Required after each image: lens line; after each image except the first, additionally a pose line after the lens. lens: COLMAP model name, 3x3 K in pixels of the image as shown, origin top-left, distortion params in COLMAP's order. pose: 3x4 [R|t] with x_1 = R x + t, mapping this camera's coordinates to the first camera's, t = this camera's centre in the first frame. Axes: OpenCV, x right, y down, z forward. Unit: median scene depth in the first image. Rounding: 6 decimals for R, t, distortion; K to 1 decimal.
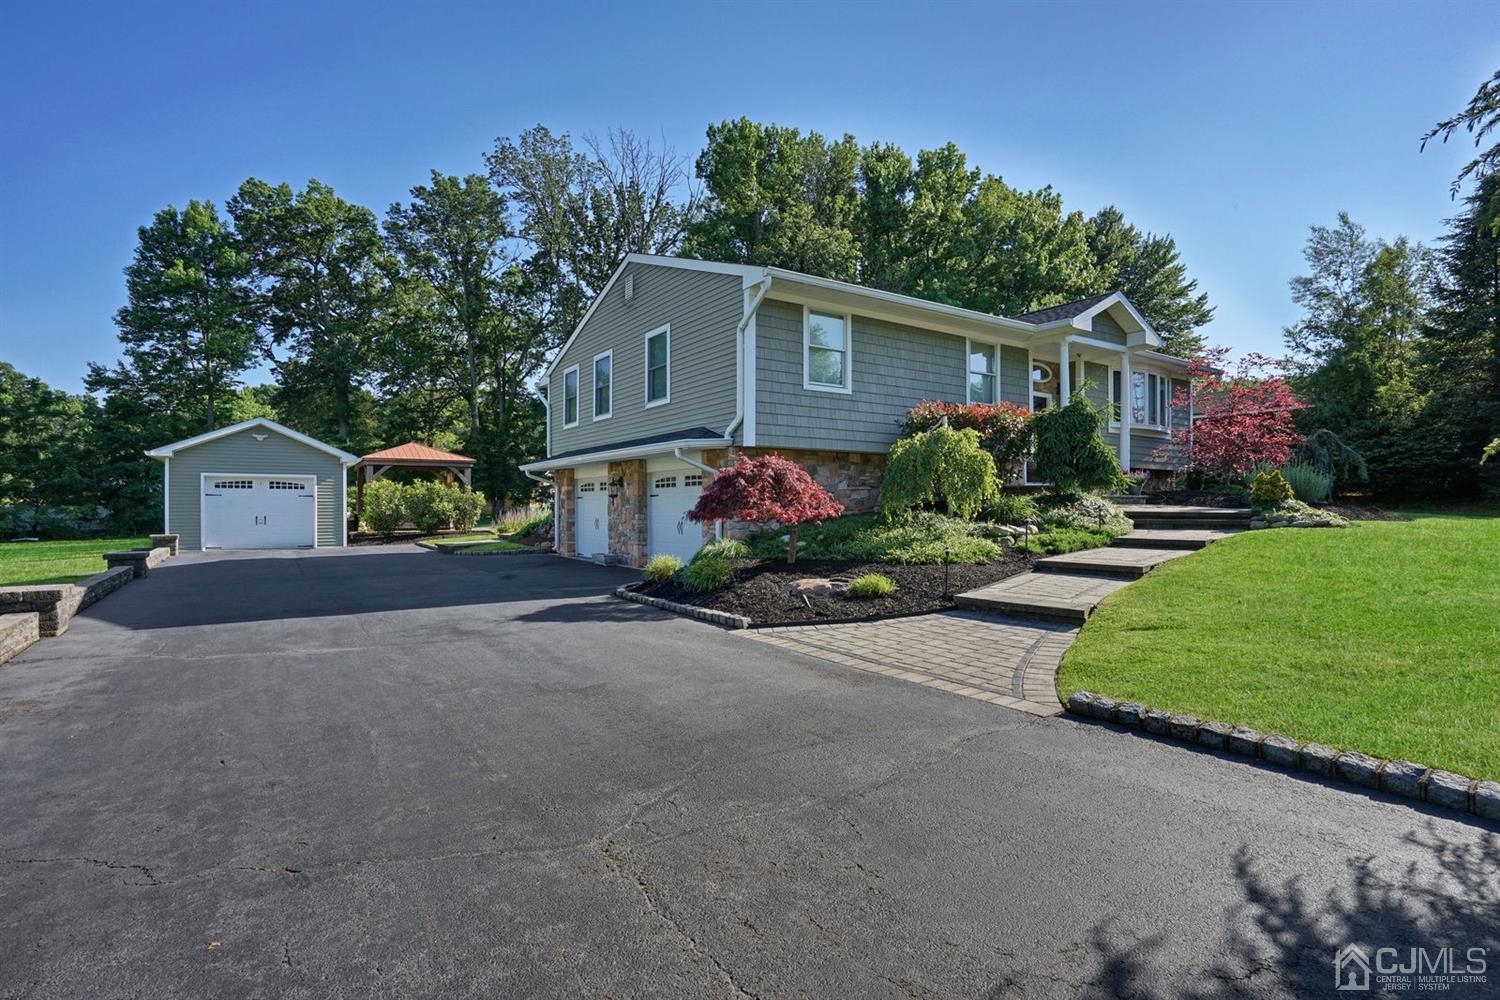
lens RADIAL K [[751.1, 0, 736.4], [0, 751.1, 507.1], [0, 0, 1]] dist [-0.062410, 0.034338]
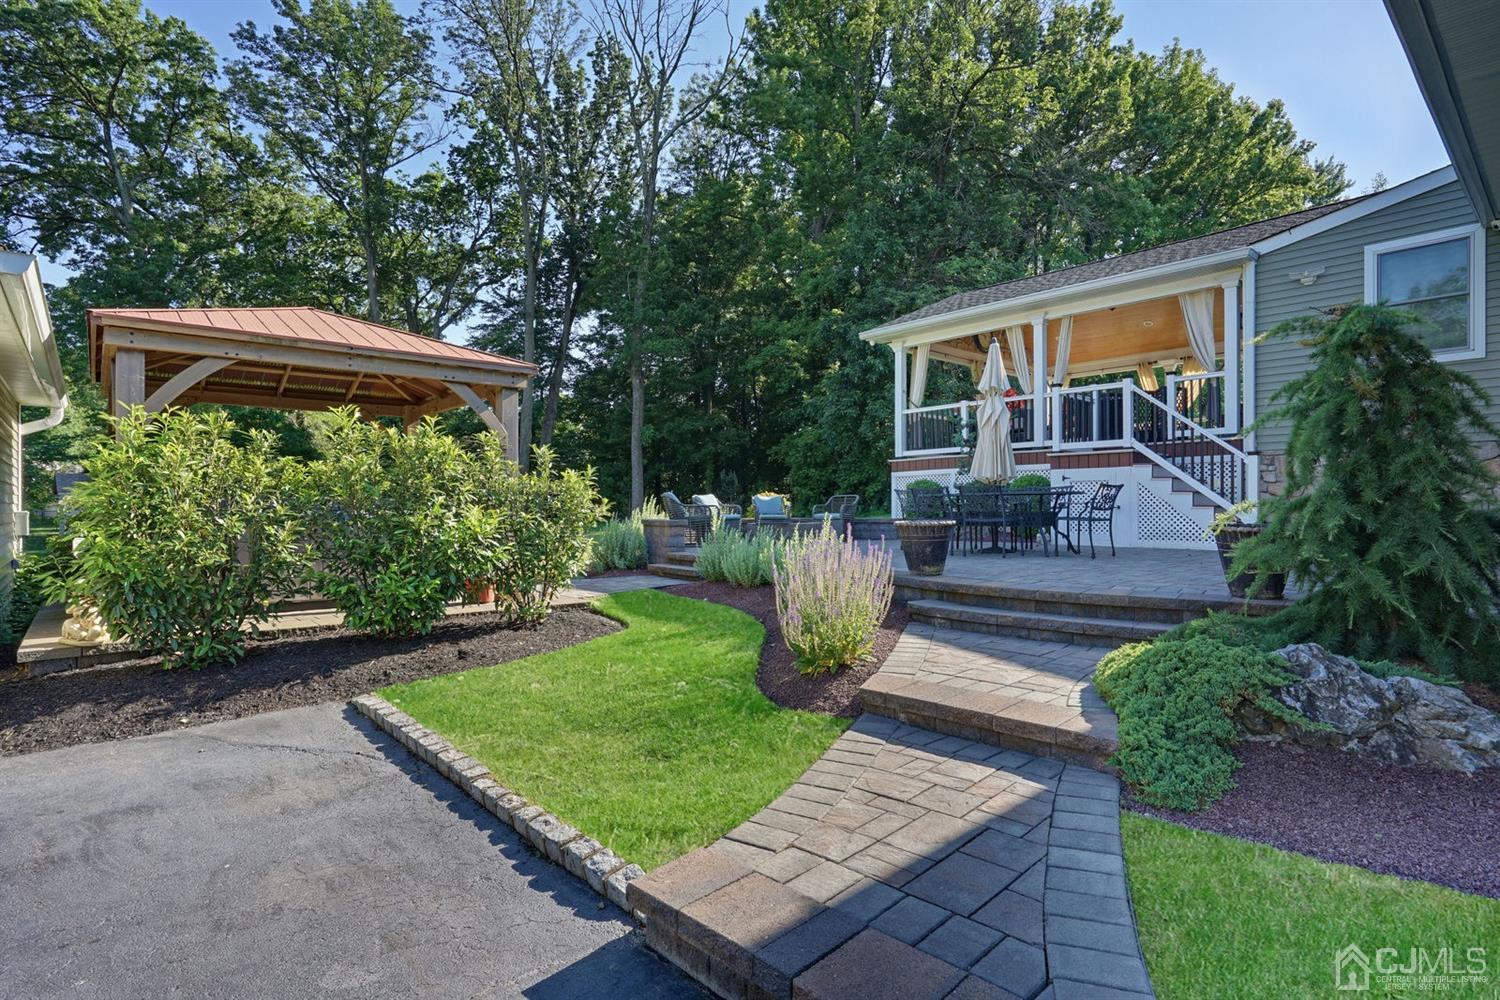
lens RADIAL K [[779.6, 0, 743.3], [0, 779.6, 513.6], [0, 0, 1]] dist [-0.055761, 0.029519]
pose [[0.989738, 0.001013, 0.142887, -0.146263], [-0.001613, 0.999990, 0.004085, -0.002603], [-0.142882, -0.004273, 0.989731, 0.318800]]
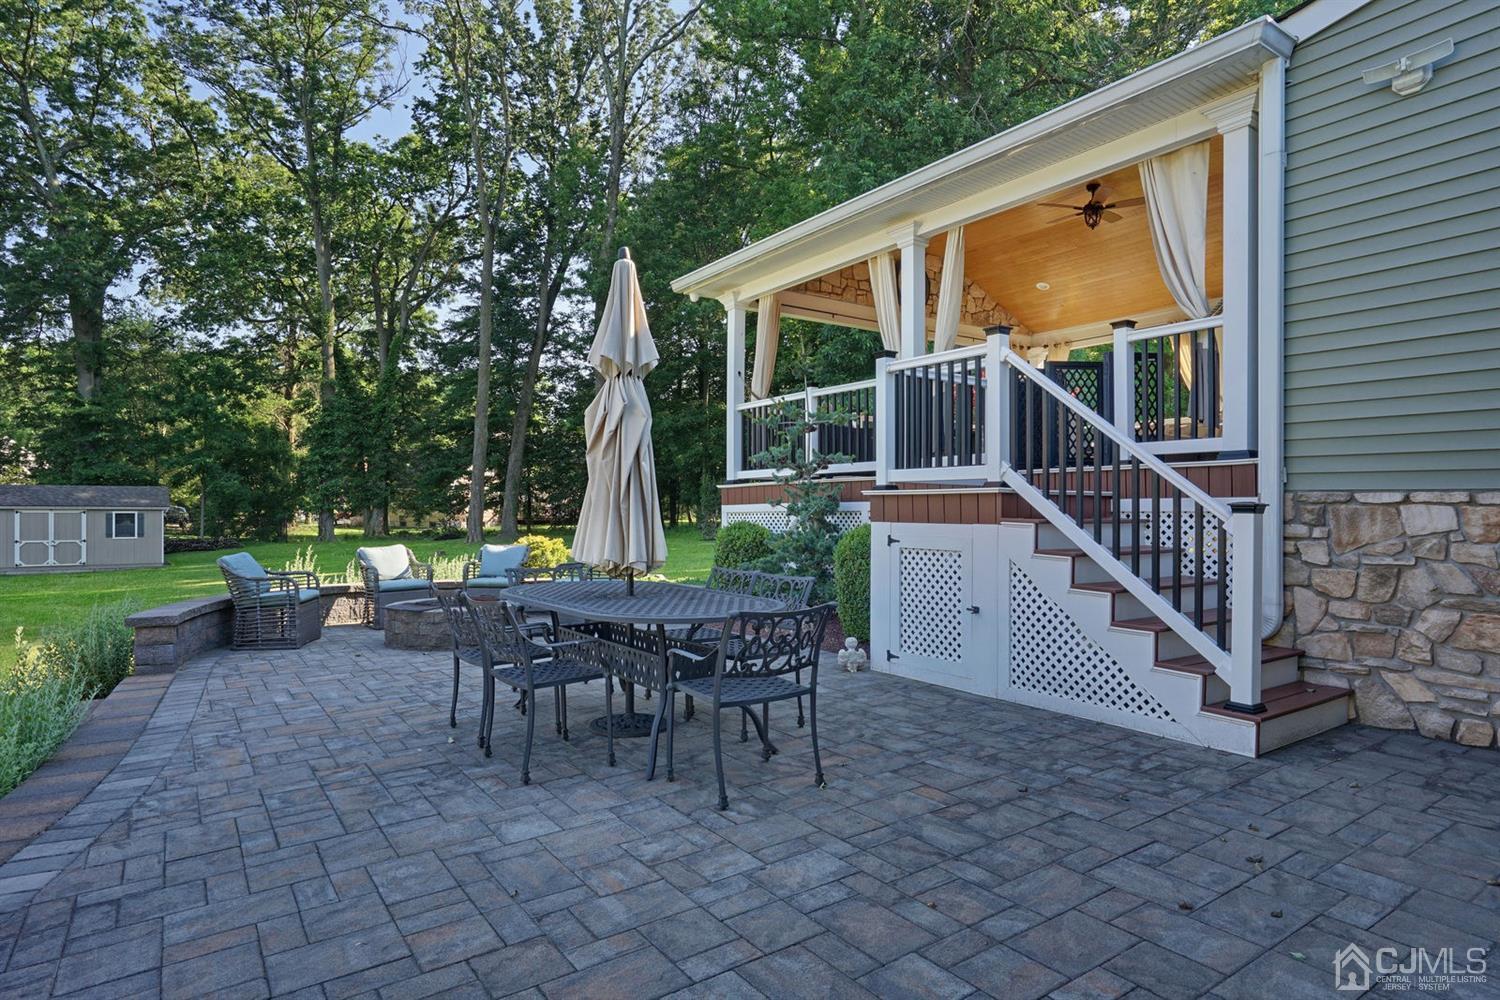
lens RADIAL K [[848.8, 0, 740.2], [0, 848.8, 506.1], [0, 0, 1]] dist [-0.049123, 0.039291]
pose [[0.999754, 0.004739, 0.021680, -0.054915], [-0.004669, 0.999984, -0.003286, -0.015329], [-0.021695, 0.003184, 0.999760, 0.398279]]
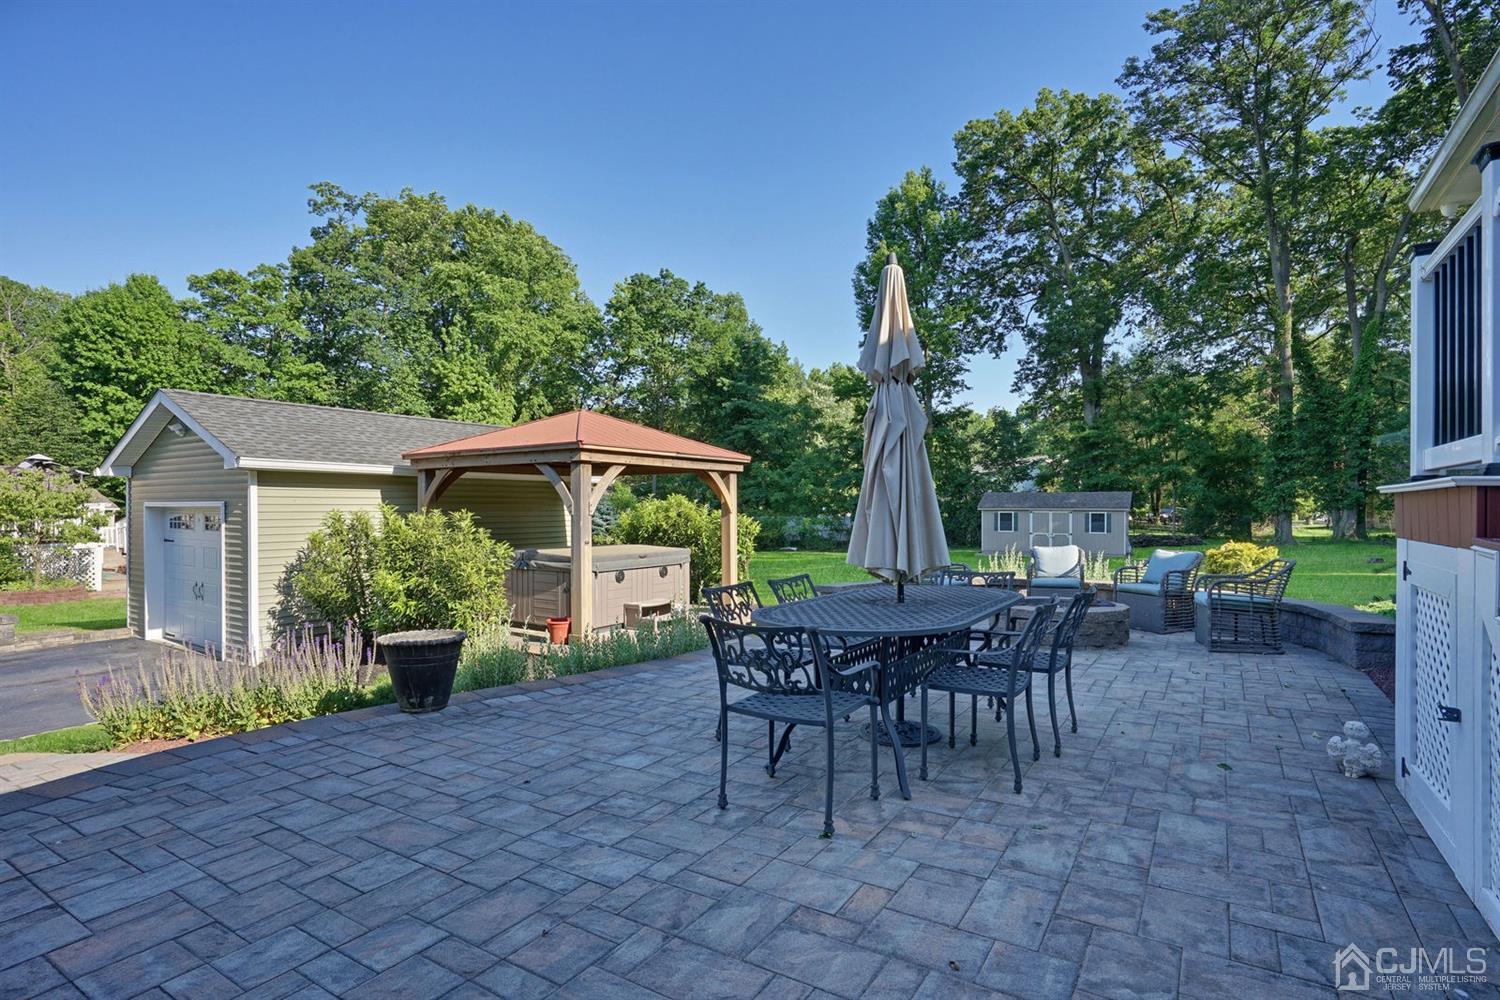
lens RADIAL K [[751.1, 0, 736.4], [0, 751.1, 507.1], [0, 0, 1]] dist [-0.062410, 0.034338]
pose [[0.395426, 0.002111, -0.918495, -0.001057], [-0.002290, 0.999997, 0.001312, -0.016056], [0.918495, 0.001584, 0.395429, 0.440376]]
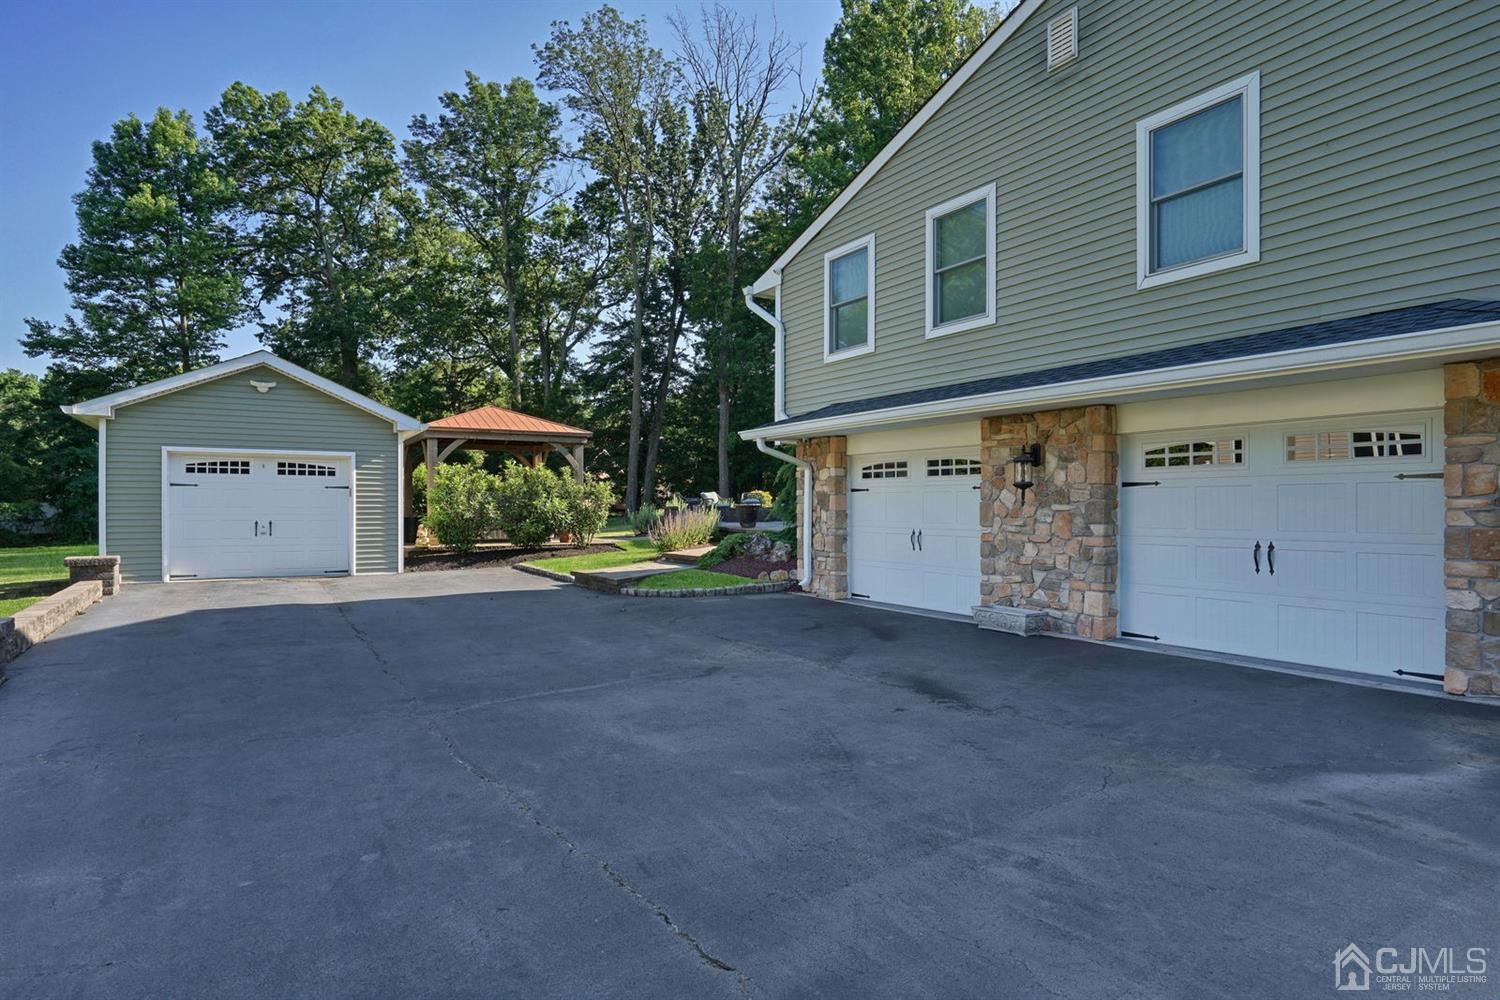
lens RADIAL K [[848.8, 0, 740.2], [0, 848.8, 506.1], [0, 0, 1]] dist [-0.049123, 0.039291]
pose [[0.999250, 0.002261, -0.038657, -0.091030], [-0.002257, 0.999997, 0.000145, -0.000332], [0.038657, -0.000058, 0.999253, 0.131017]]
